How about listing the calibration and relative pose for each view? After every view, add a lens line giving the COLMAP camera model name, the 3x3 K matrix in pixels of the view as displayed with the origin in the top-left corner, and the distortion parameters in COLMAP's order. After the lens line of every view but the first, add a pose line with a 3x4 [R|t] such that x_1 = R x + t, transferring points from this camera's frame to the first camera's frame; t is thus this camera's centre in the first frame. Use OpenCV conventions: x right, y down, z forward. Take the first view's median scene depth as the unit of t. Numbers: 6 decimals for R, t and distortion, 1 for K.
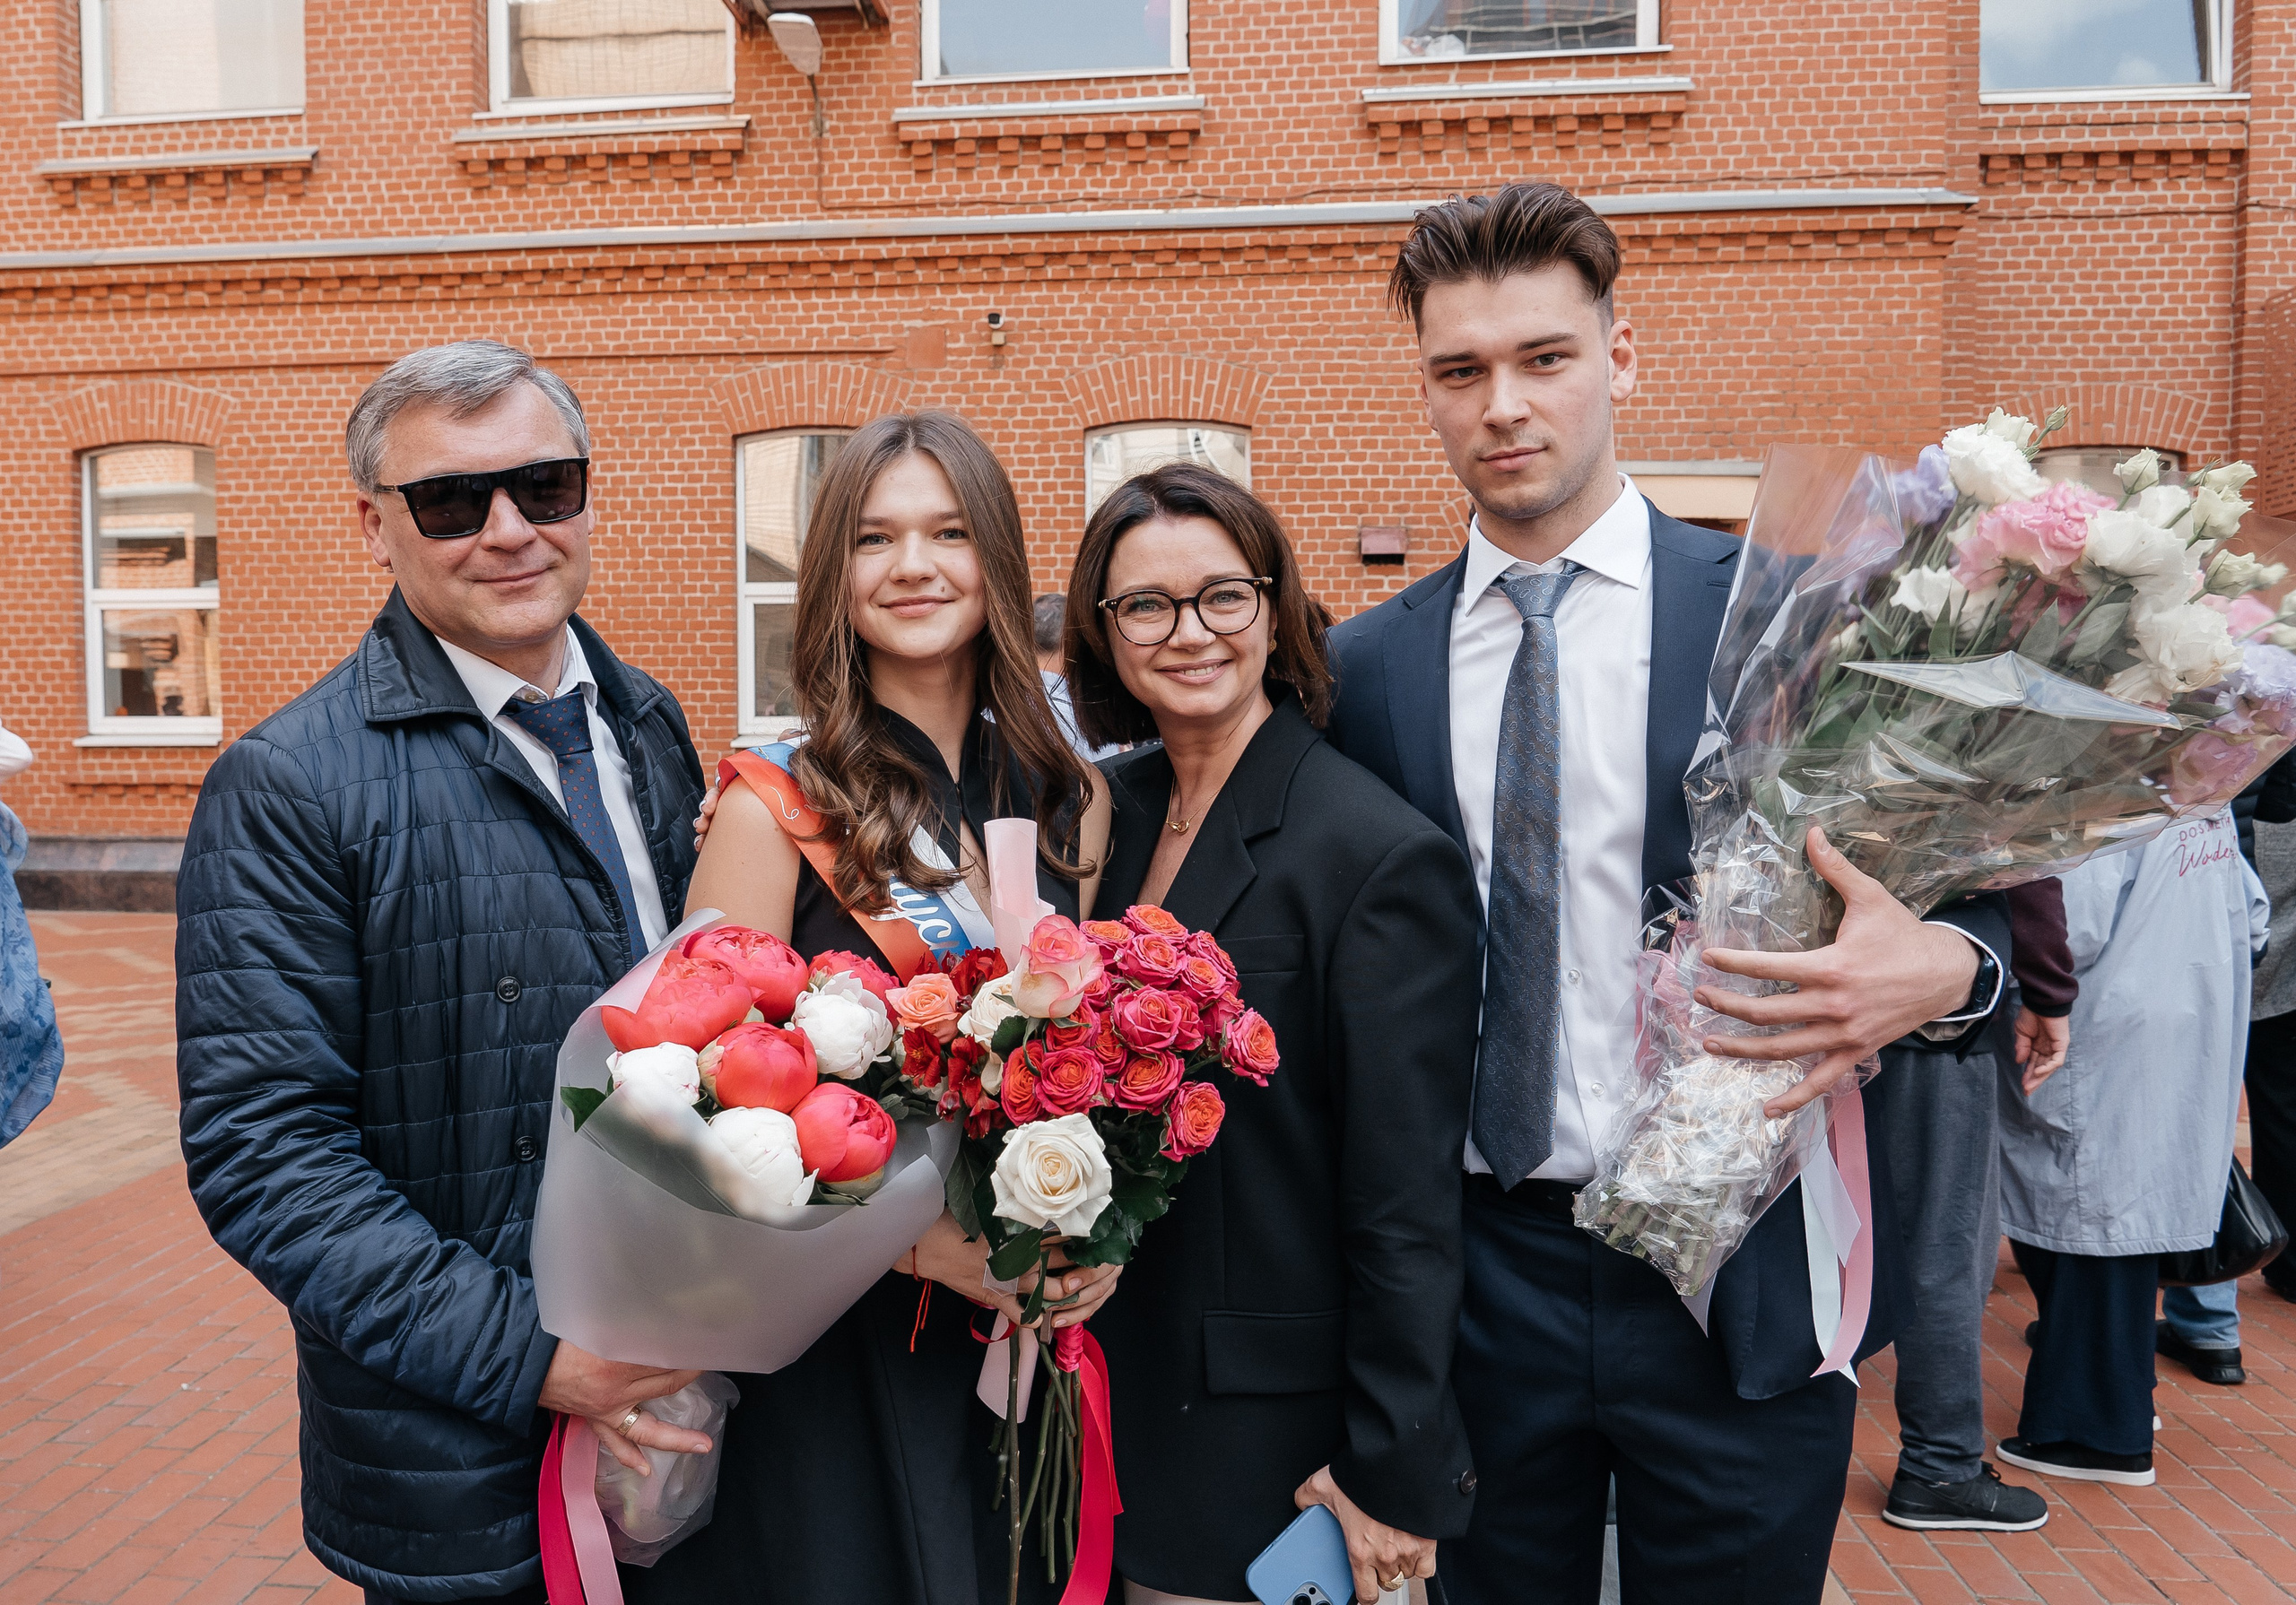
lens RADIAL K [[1784.9, 0, 1073.0], [0, 1784.9, 857.4], [0, 0, 1]] dist [-0.020223, -0.008579]
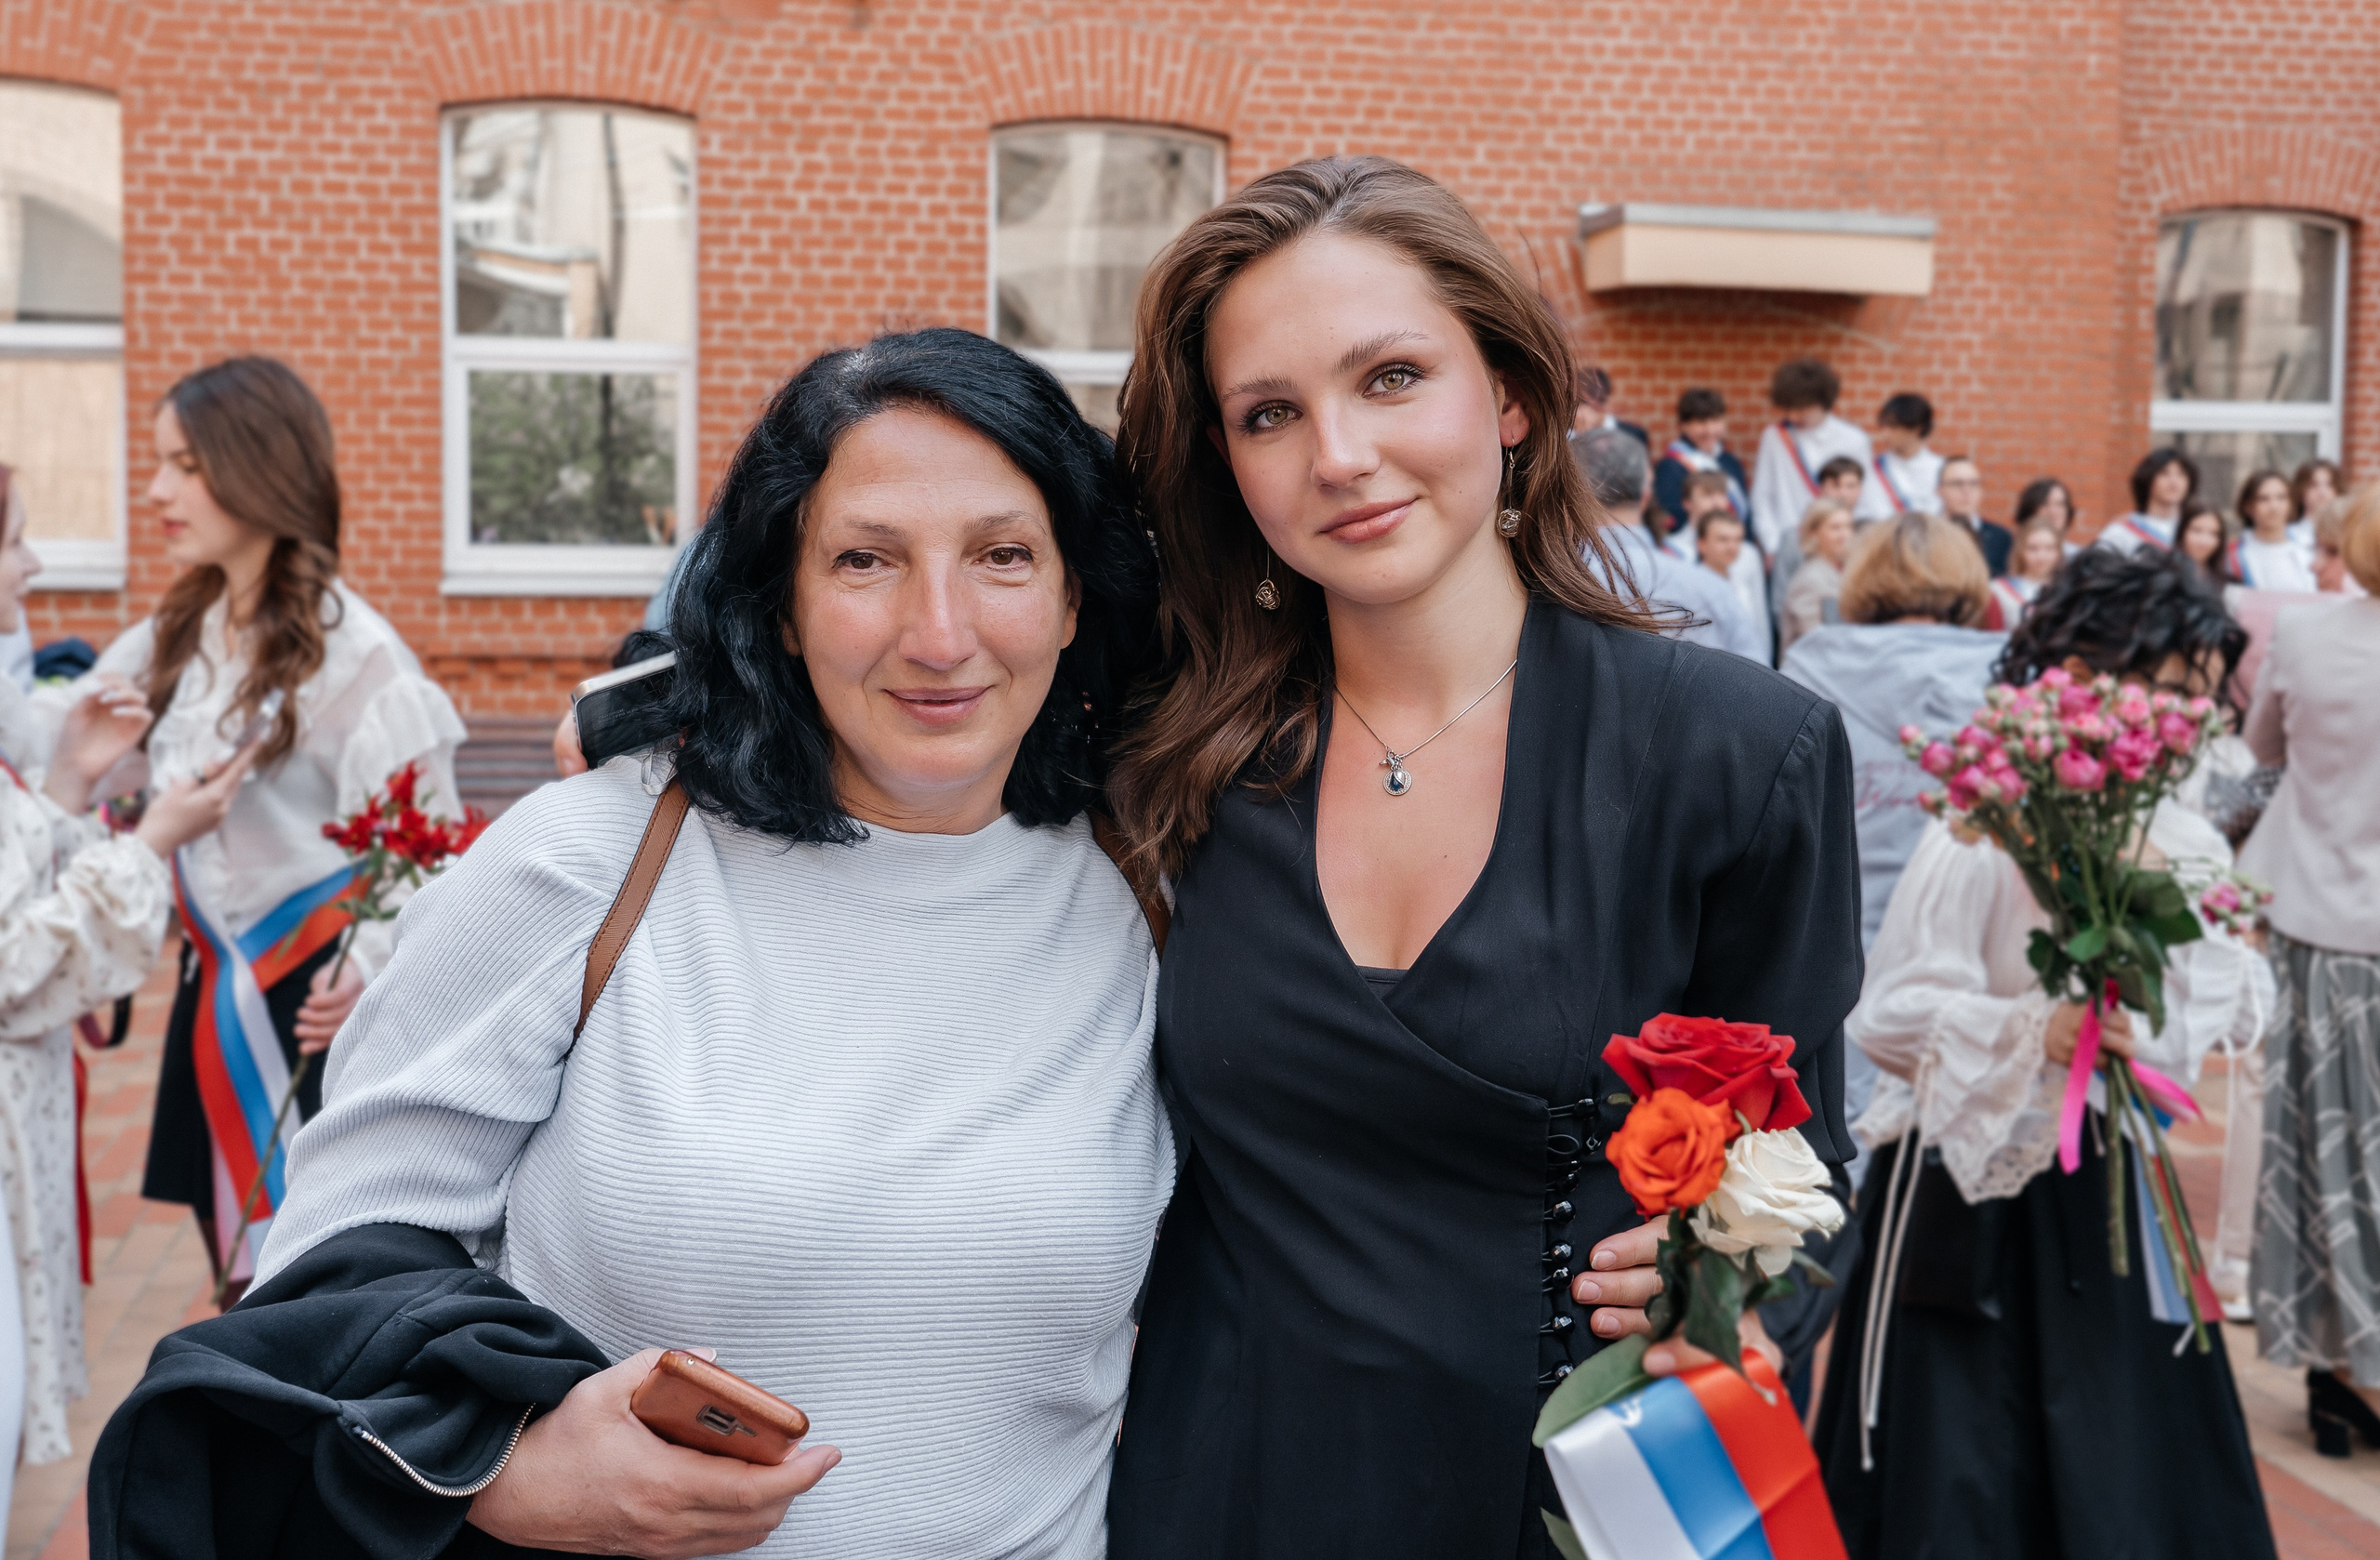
lens RADIAL K [[2626.3, 0, 1153.3], [0, 2626.3, 713.4], [0, 0, 1]] dist [0.048261, 0.000000]
pose [[0.964421, -0.006395, 0.264294, -0.200450], [0.010639, 0.999836, -0.014627, -0.002244], [-0.264157, 0.016919, 0.964331, 0.023339]]
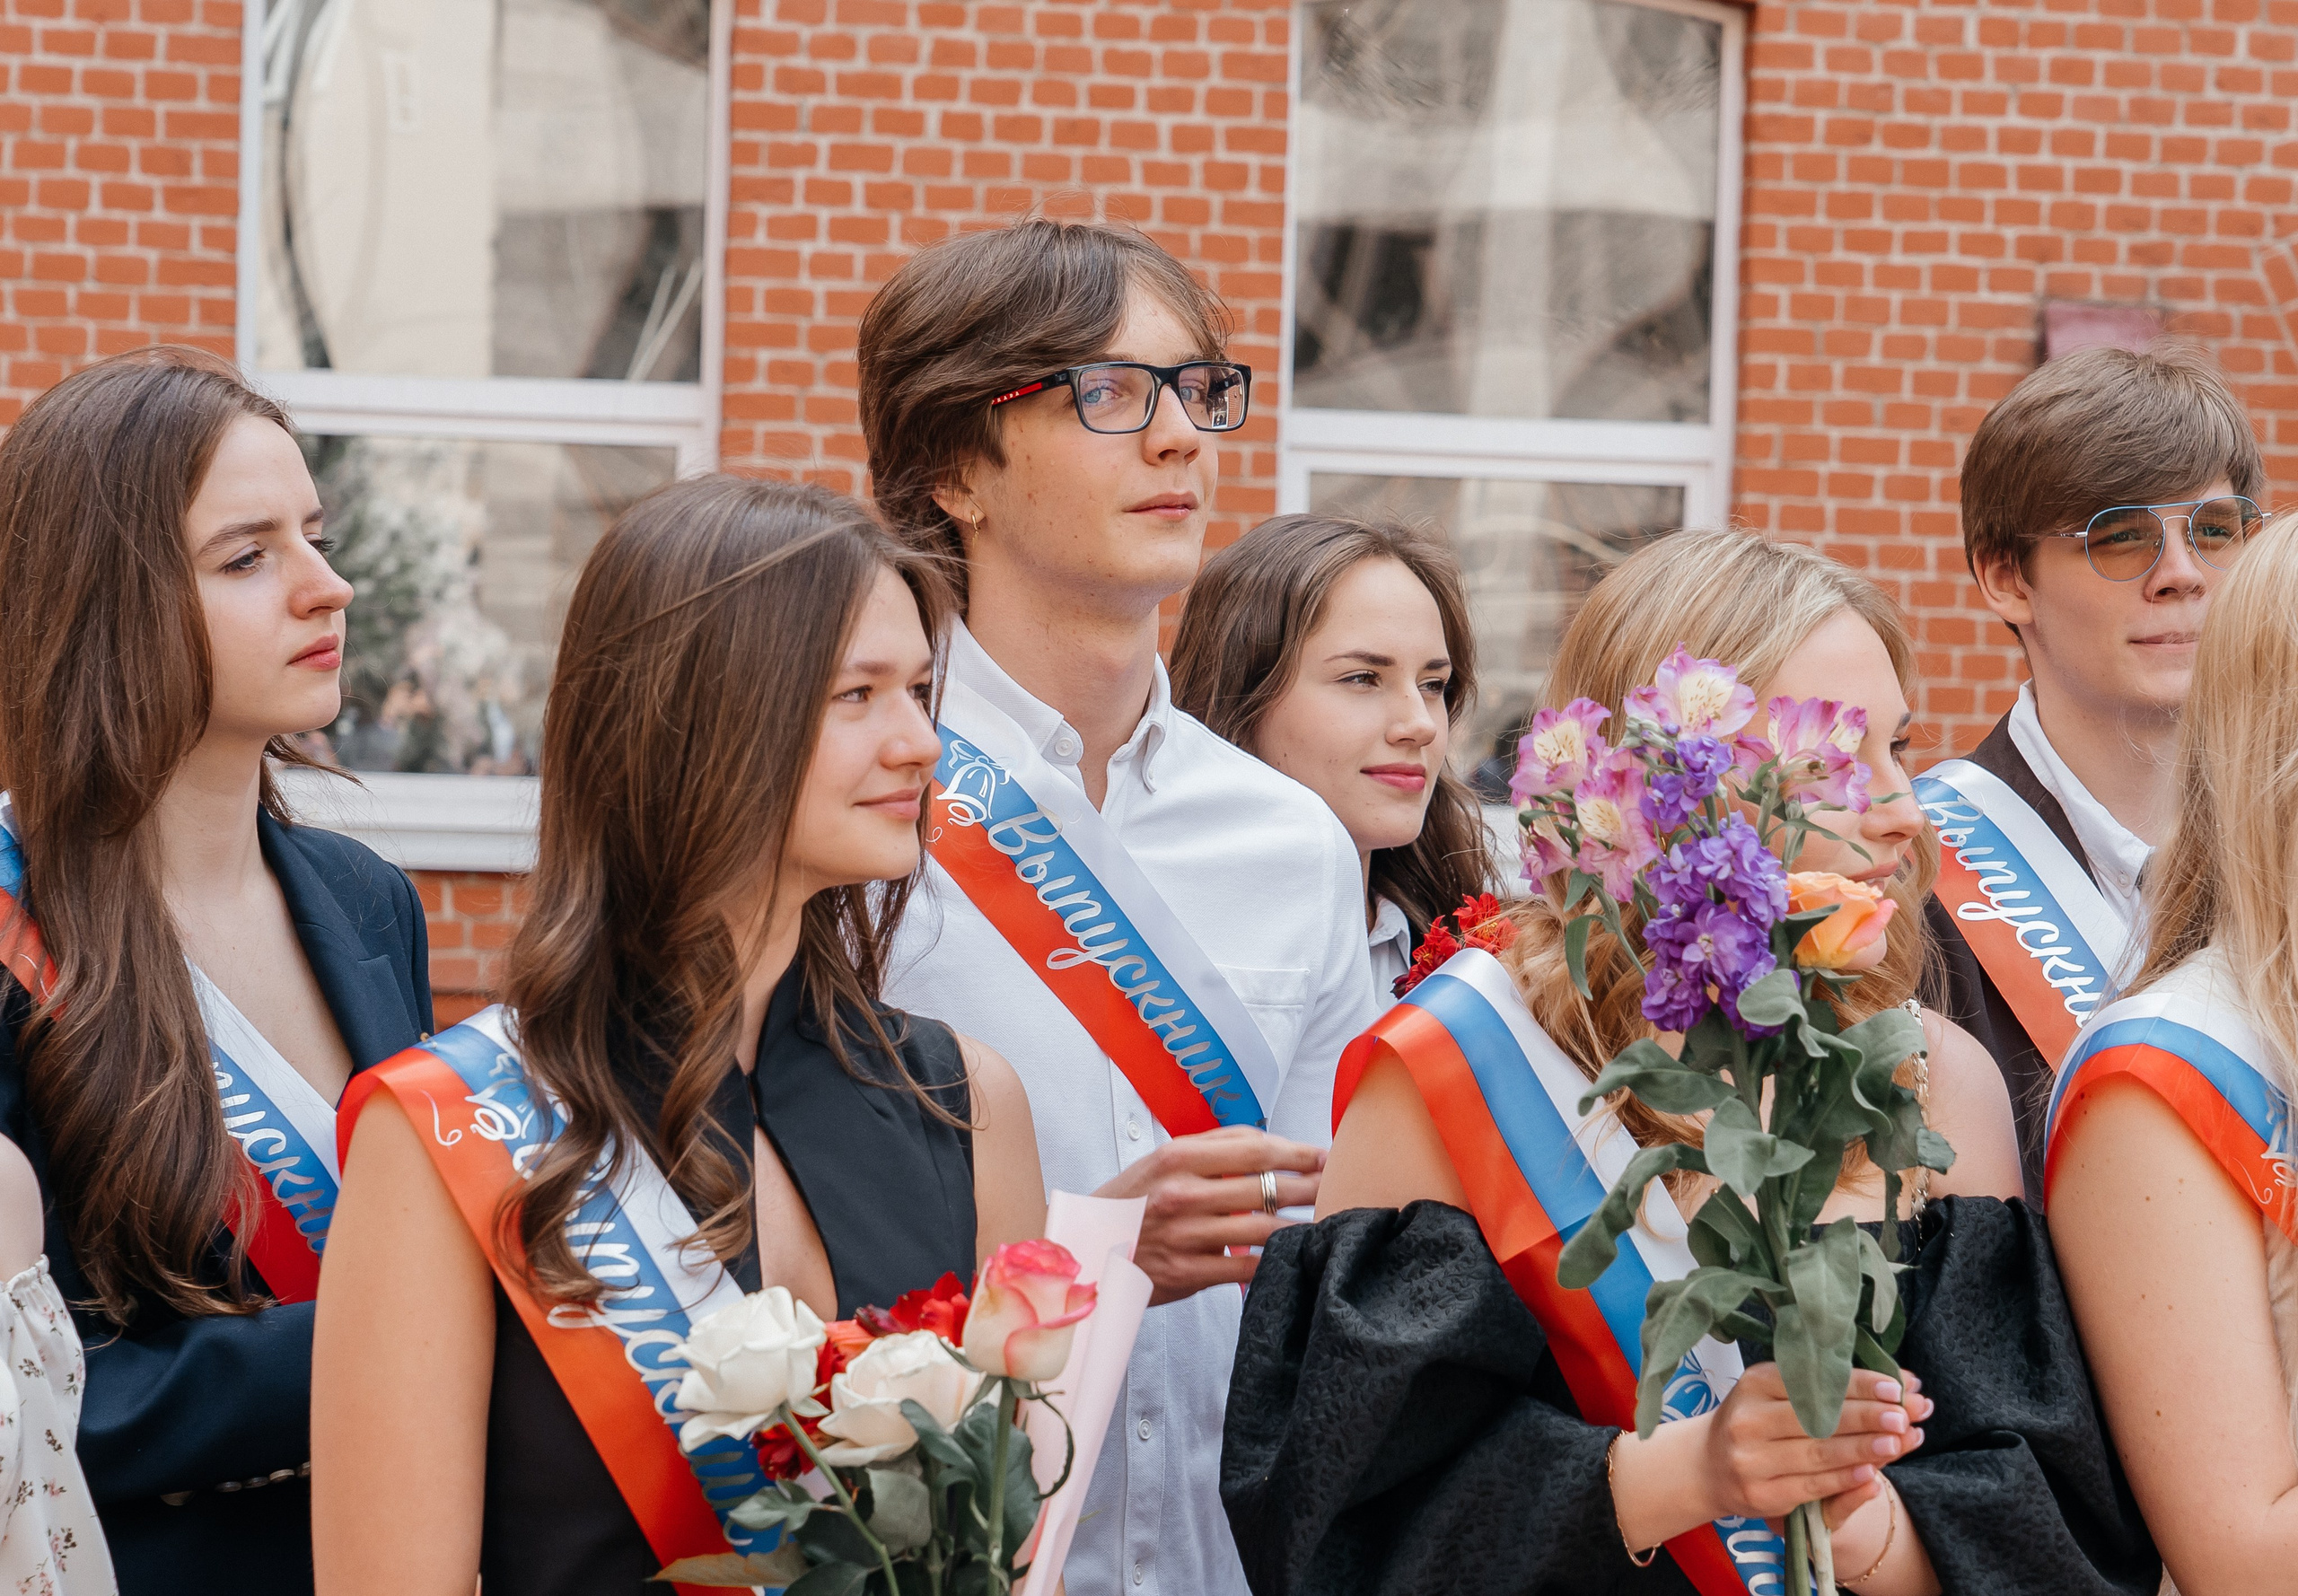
lens RADIAL K [[6036.7, 0, 1264.3], [0, 6036.7, 920.9], [0, 0, 1]] dist [0.105761, 0.000000]
pose [[0.962809, 0.022525, 0.269243, -0.315915], [-0.005722, 0.997995, -0.063030, 0.018660], [-0.270123, 0.059146, 0.961007, -0.128697]]
